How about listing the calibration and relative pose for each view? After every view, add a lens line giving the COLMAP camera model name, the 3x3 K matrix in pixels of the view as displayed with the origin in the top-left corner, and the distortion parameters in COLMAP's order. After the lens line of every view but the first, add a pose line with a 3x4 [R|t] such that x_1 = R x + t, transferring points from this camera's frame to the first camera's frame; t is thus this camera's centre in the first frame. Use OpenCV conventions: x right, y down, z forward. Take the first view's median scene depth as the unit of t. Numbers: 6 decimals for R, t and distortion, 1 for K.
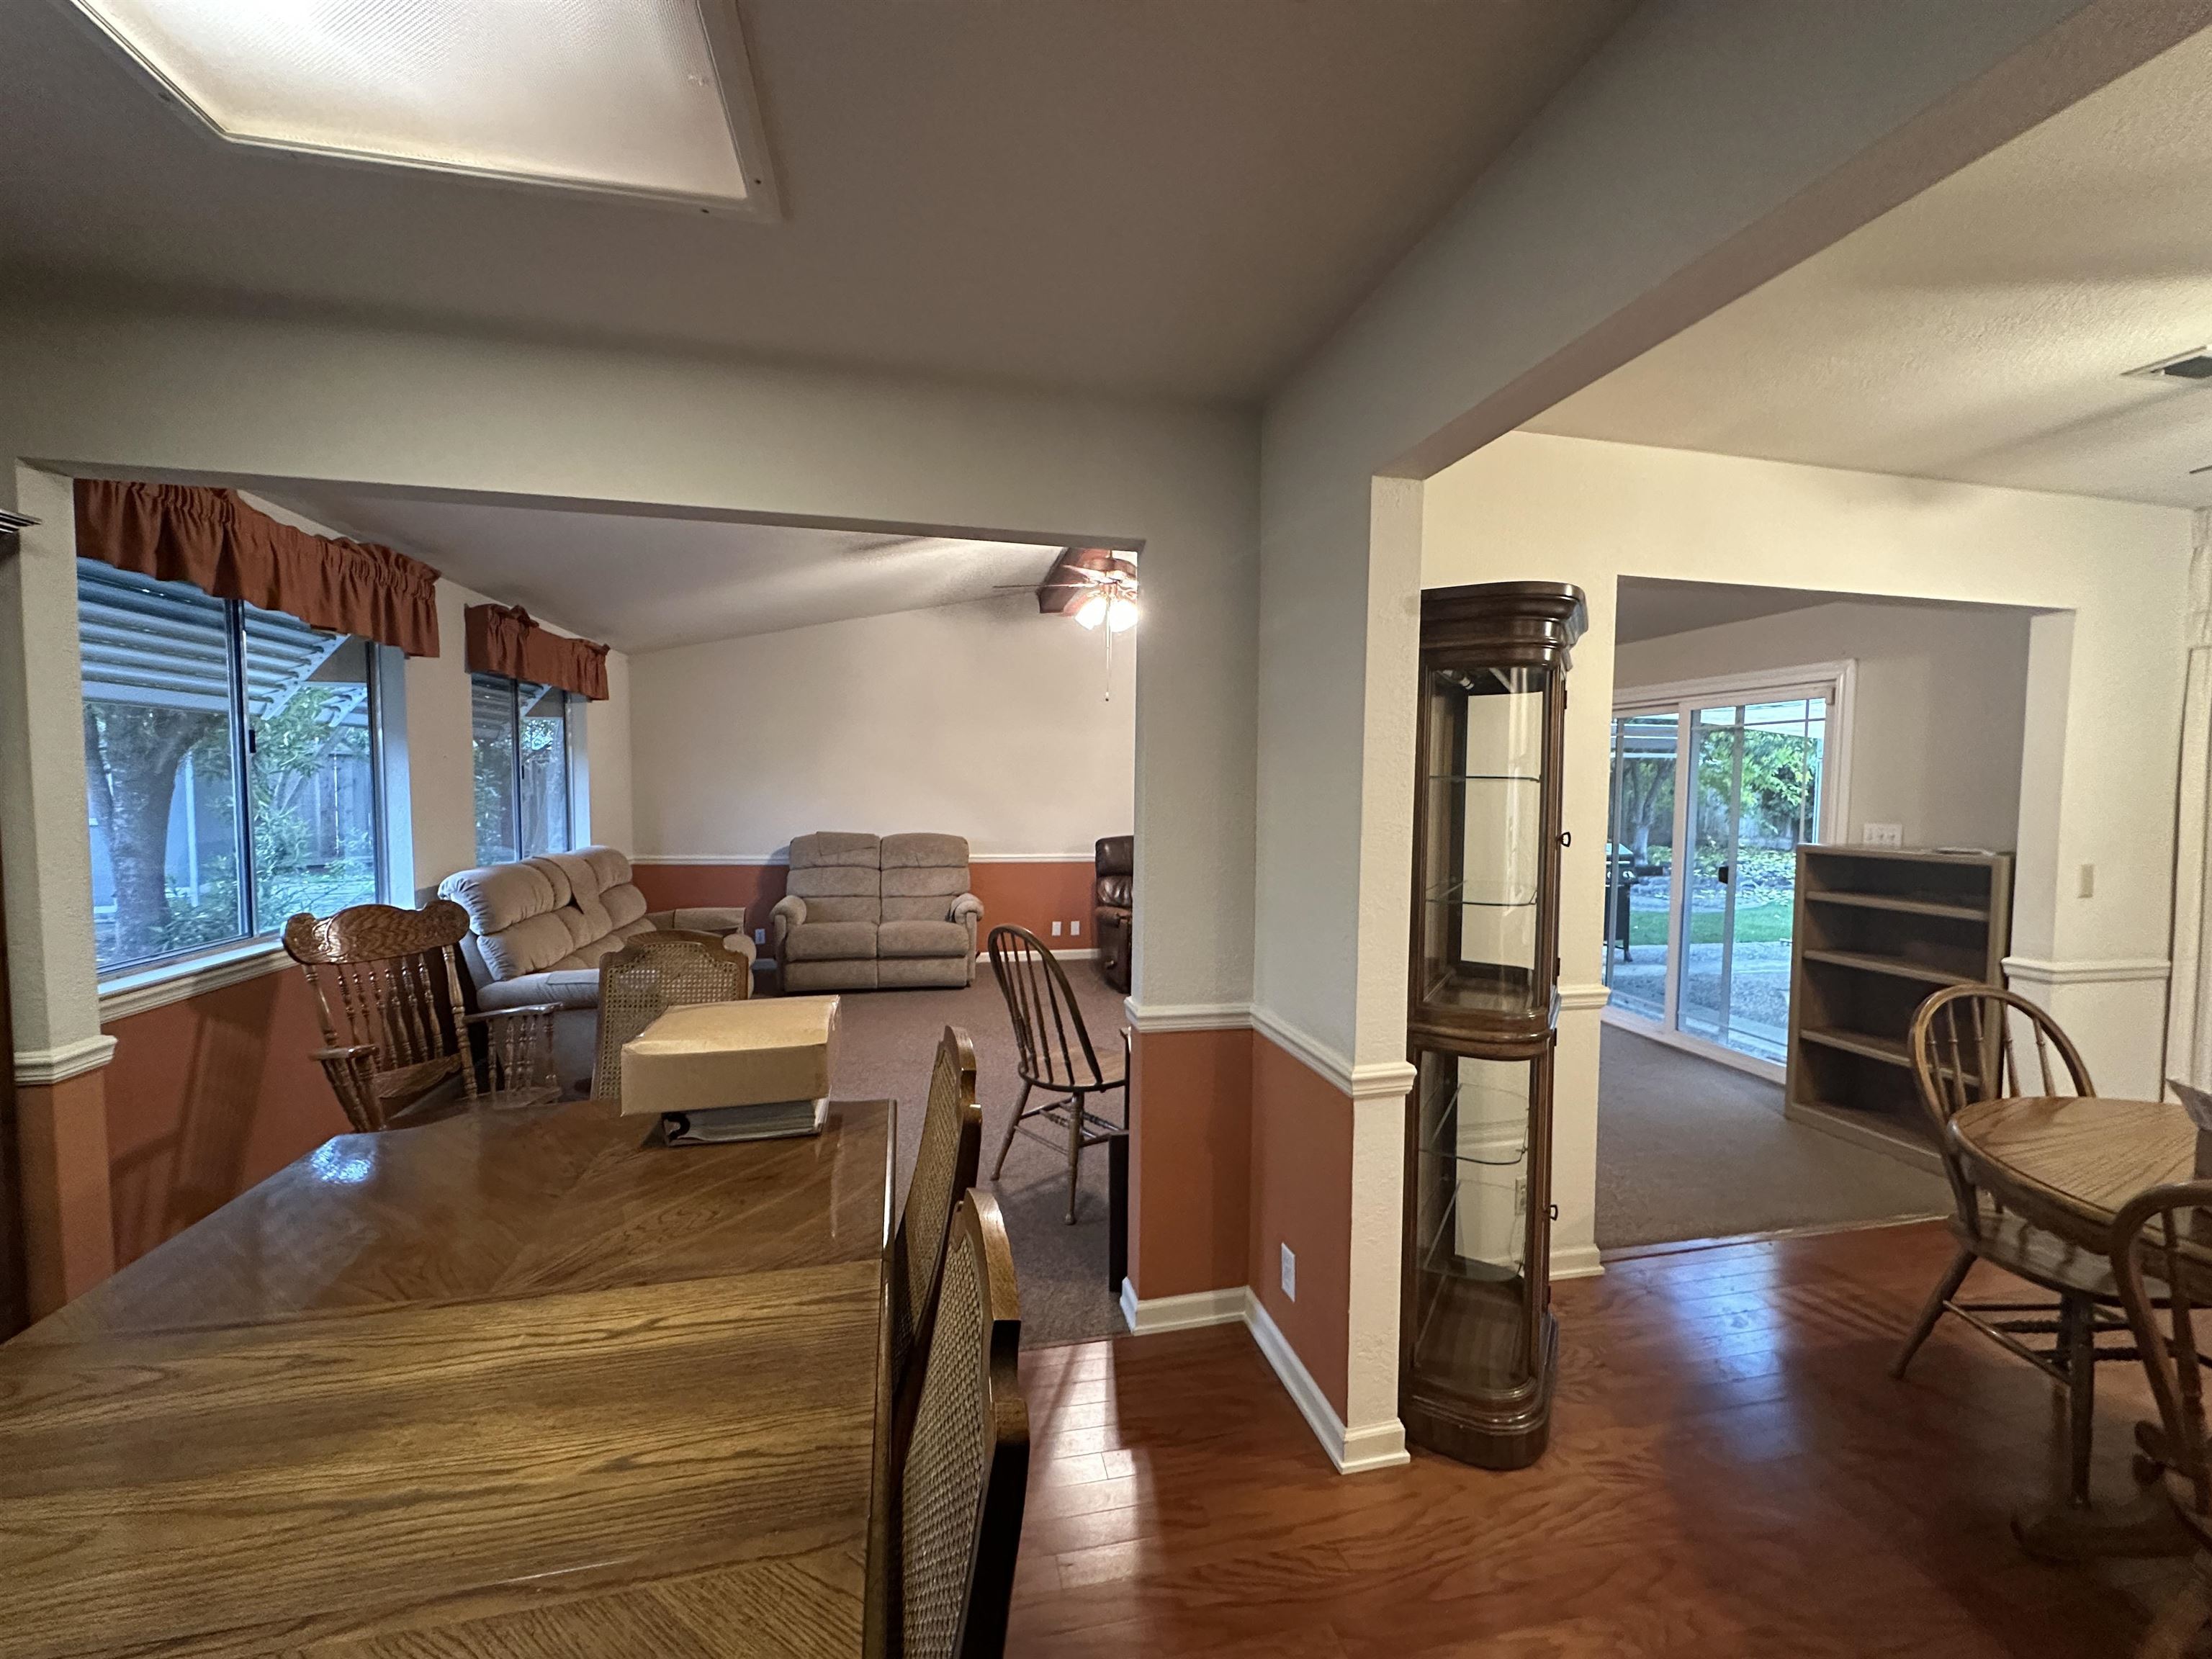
lens RADIAL K [[885.2, 0, 1106.8], [0, 885.2, 825.2], [0, 0, 1]] dist [-0.000420, -0.000026]
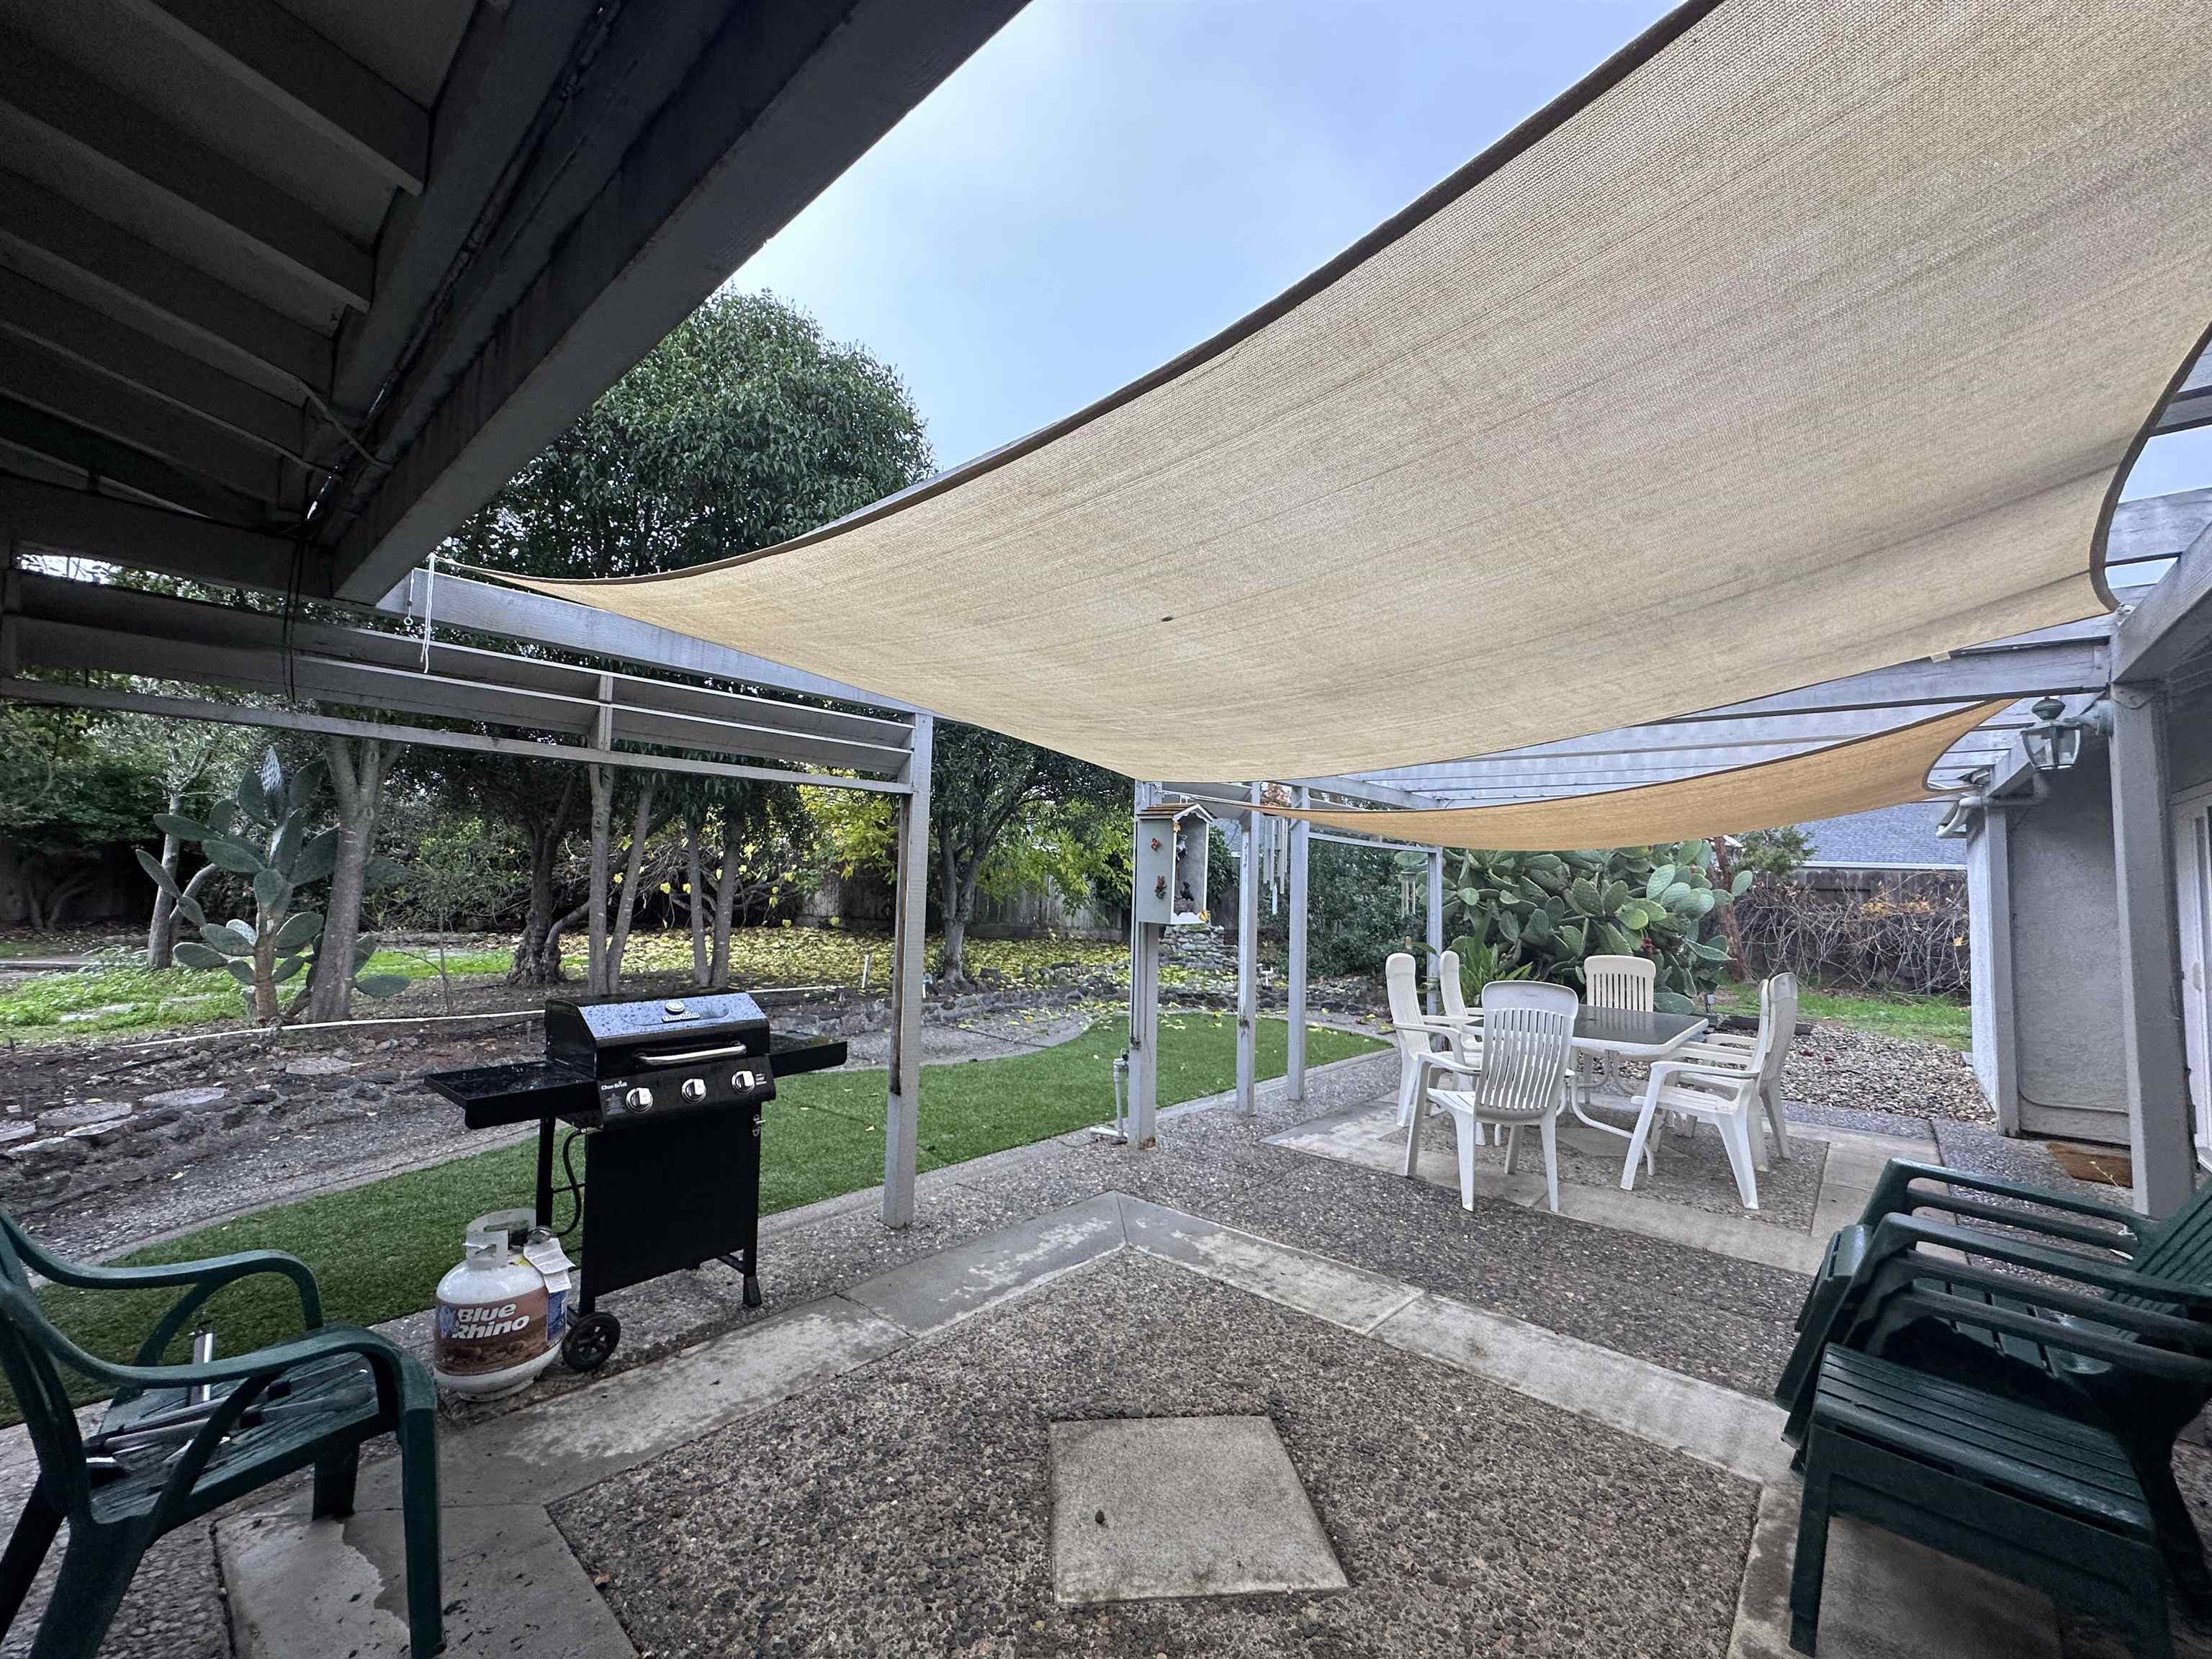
lens RADIAL K [[885.2, 0, 1106.5], [0, 885.2, 824.1], [0, 0, 1]] dist [-0.000420, -0.000026]
pose [[0.806781, 0.049422, 0.588780, 0.197620], [0.012161, 0.994896, -0.100175, -0.002815], [-0.590725, 0.087979, 0.802062, 0.240803]]
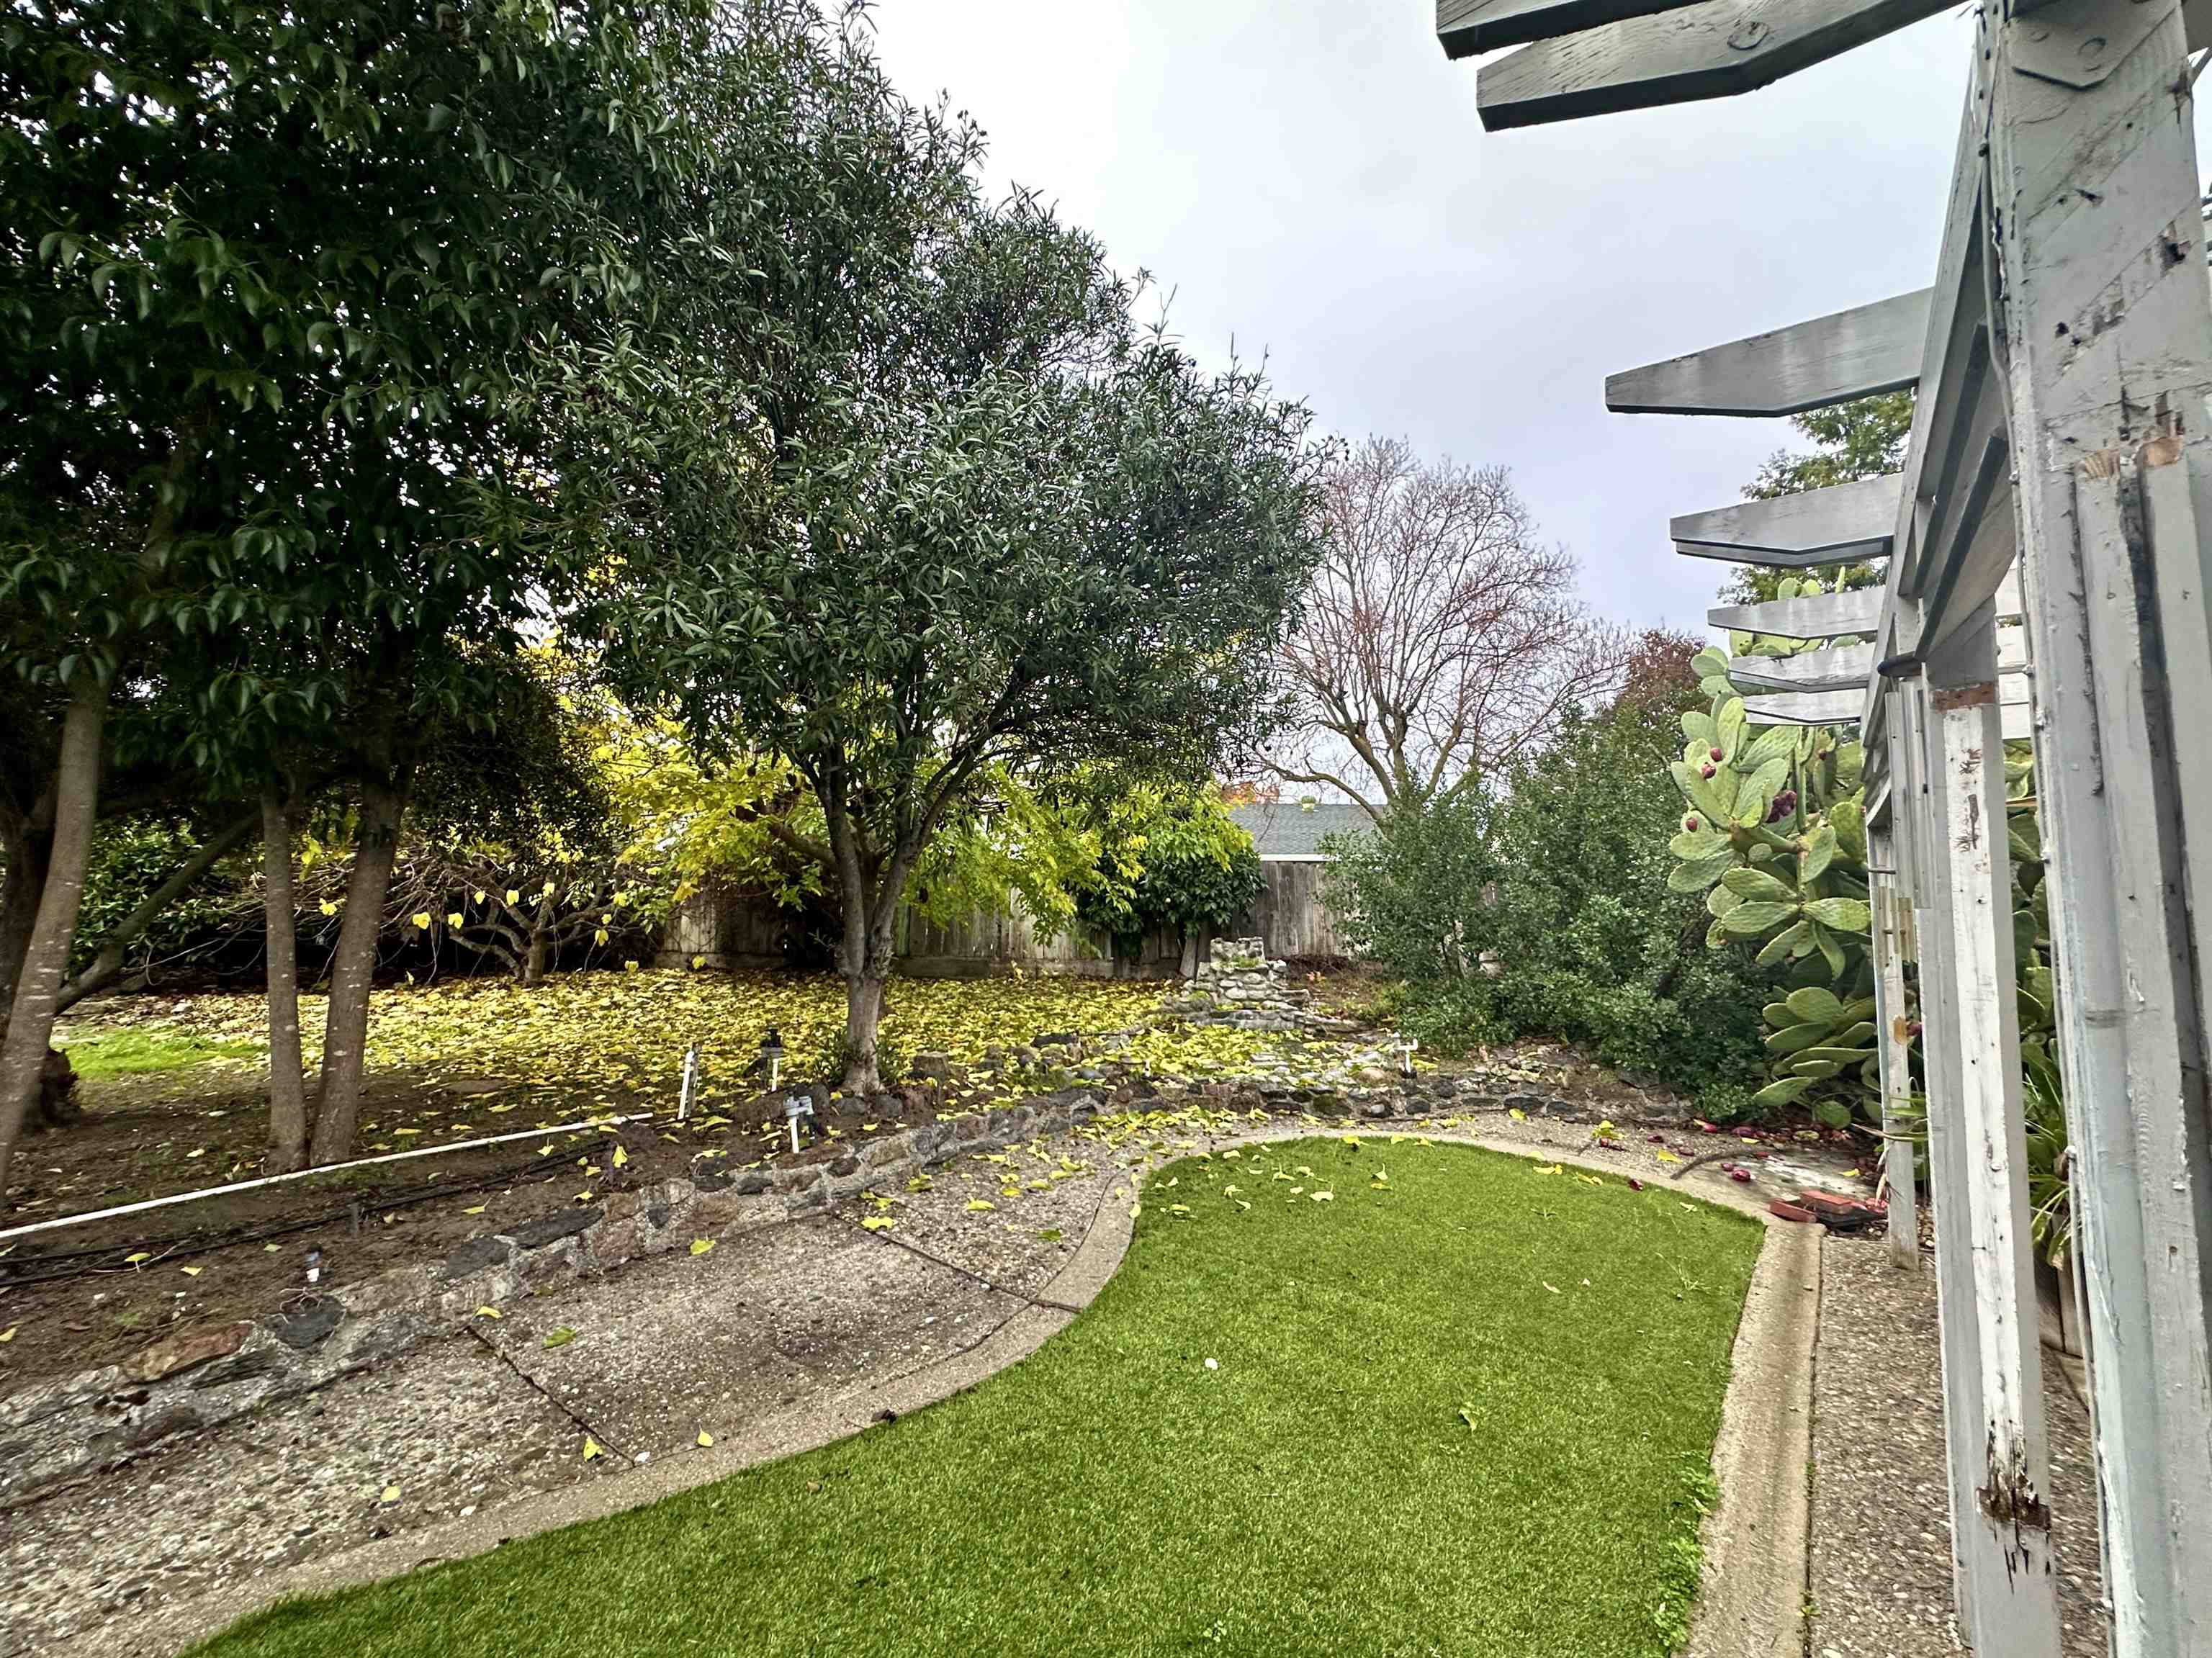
lens RADIAL K [[885.2, 0, 1100.5], [0, 885.2, 826.0], [0, 0, 1]] dist [-0.000420, -0.000026]
pose [[0.770587, 0.041707, 0.635969, 0.325477], [0.035205, 0.993547, -0.107815, -0.015834], [-0.636362, 0.105470, 0.764146, 0.471812]]
